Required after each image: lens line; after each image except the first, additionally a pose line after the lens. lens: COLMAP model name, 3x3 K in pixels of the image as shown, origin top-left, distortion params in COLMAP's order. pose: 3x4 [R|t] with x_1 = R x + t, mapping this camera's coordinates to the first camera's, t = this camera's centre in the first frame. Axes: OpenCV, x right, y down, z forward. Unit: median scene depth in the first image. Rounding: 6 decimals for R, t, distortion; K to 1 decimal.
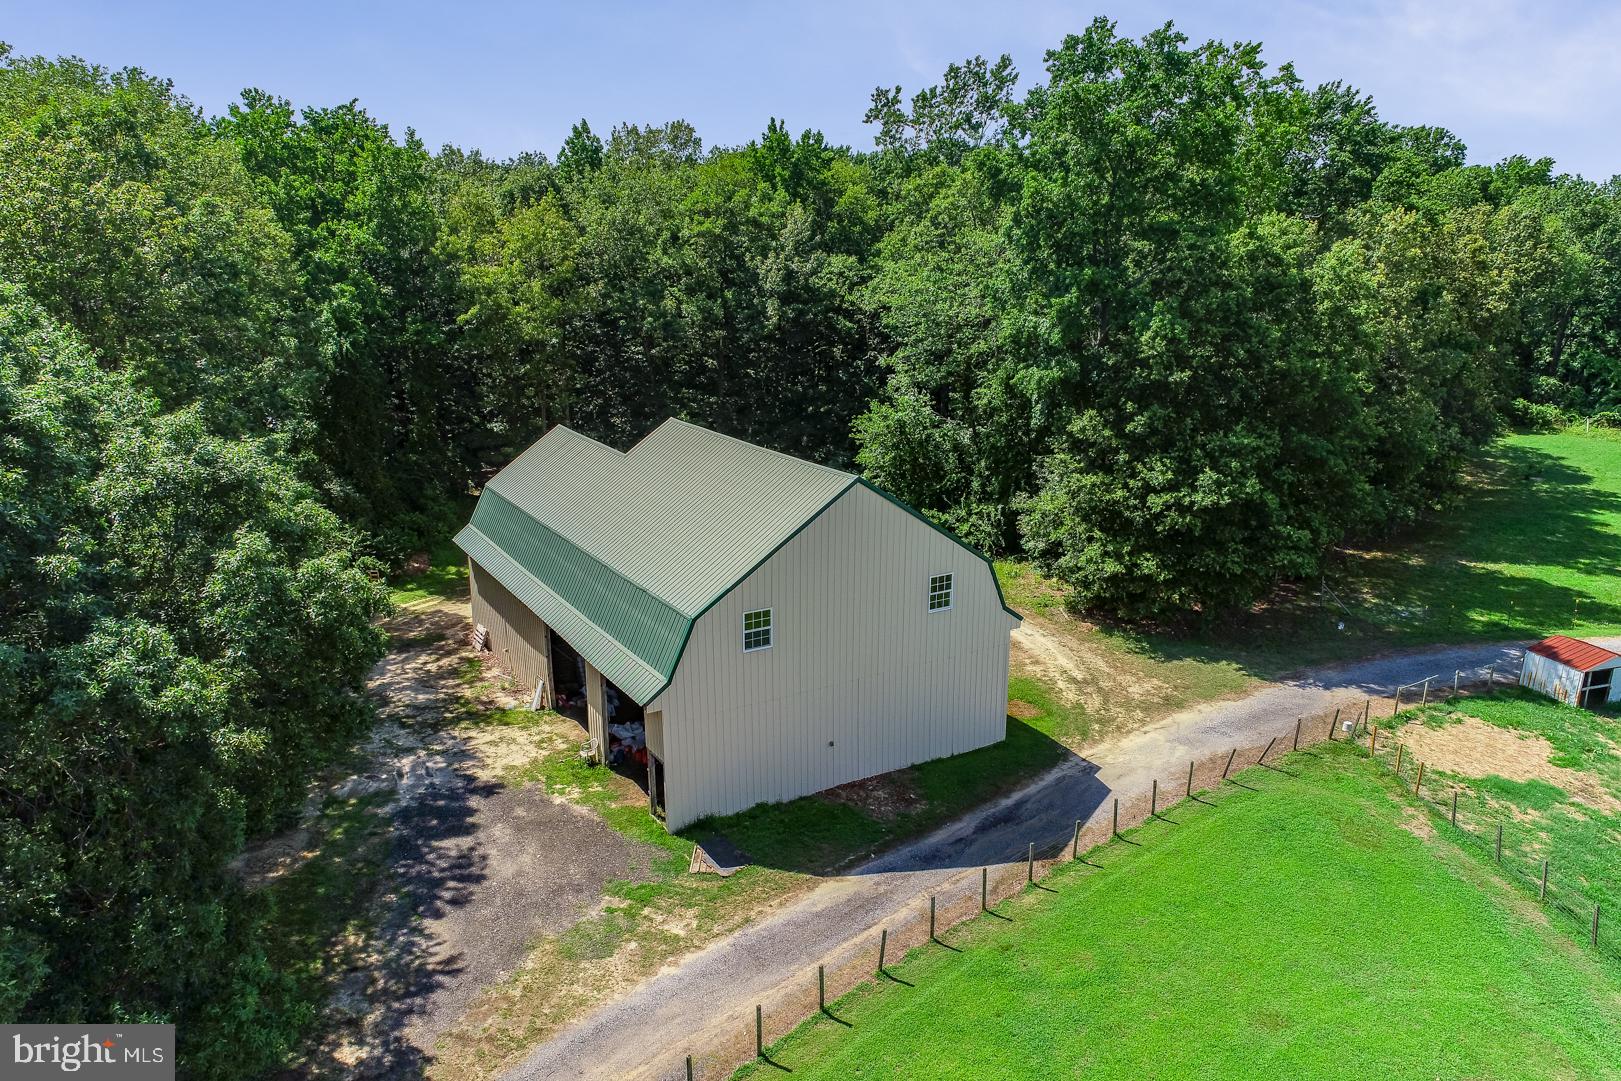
lens RADIAL K [[1090.3, 0, 812.2], [0, 1090.3, 541.1], [0, 0, 1]] dist [0.003702, 0.005650]
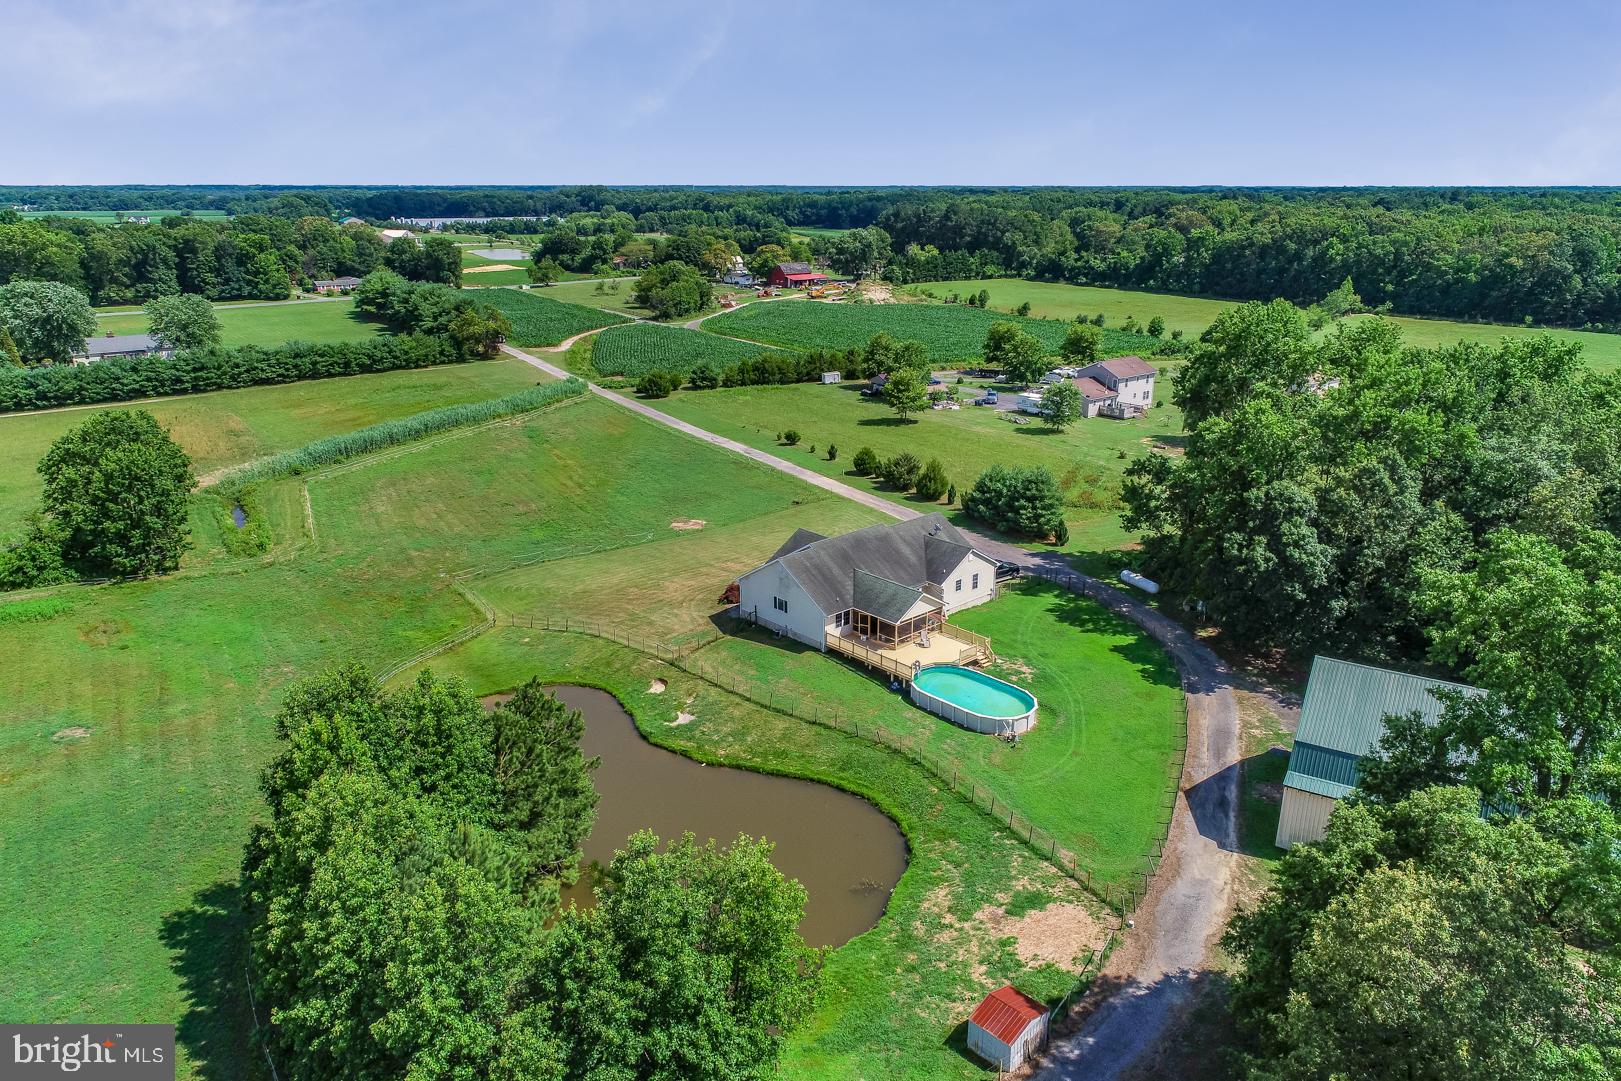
lens RADIAL K [[1090.3, 0, 805.4], [0, 1090.3, 542.8], [0, 0, 1]] dist [0.003702, 0.005650]
pose [[-0.897021, 0.130498, -0.422283, 1.122408], [-0.123886, 0.842885, 0.523639, -0.765549], [0.424270, 0.522030, -0.739918, 1.271473]]
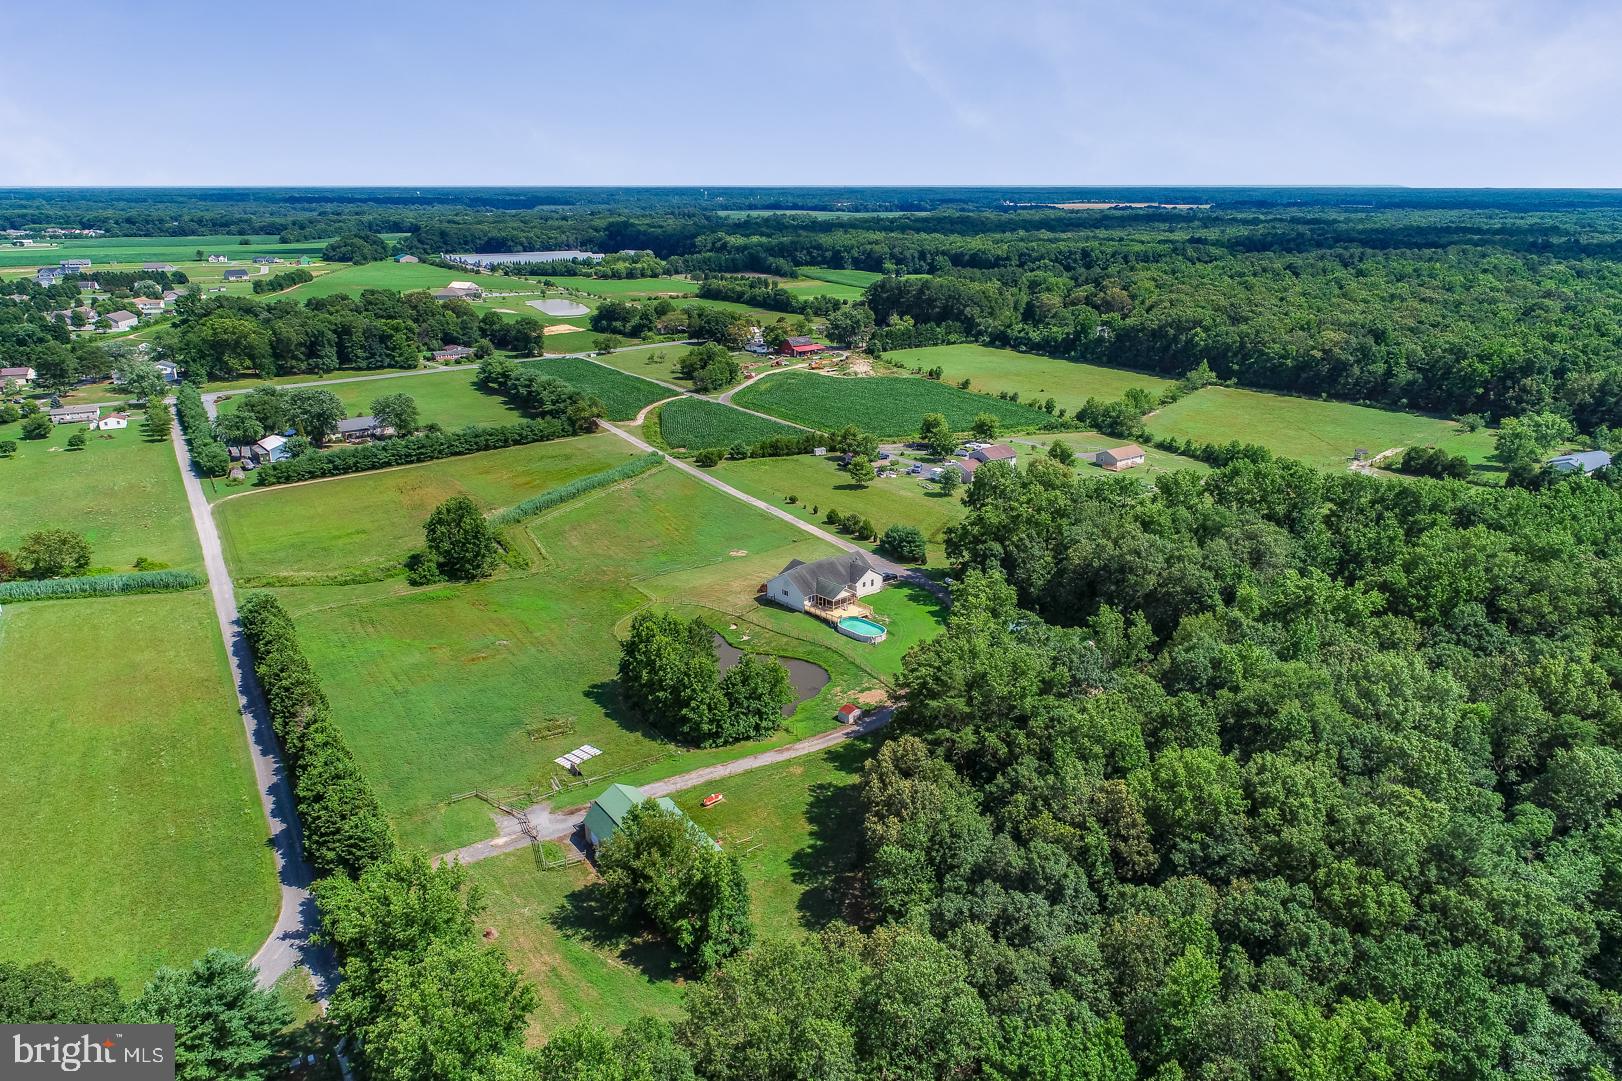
lens RADIAL K [[1090.9, 0, 813.7], [0, 1090.9, 539.6], [0, 0, 1]] dist [0.003702, 0.005650]
pose [[-0.897876, 0.127109, -0.421501, 2.058777], [-0.125210, 0.844149, 0.521283, -2.107995], [0.422069, 0.520823, -0.742025, 3.033795]]
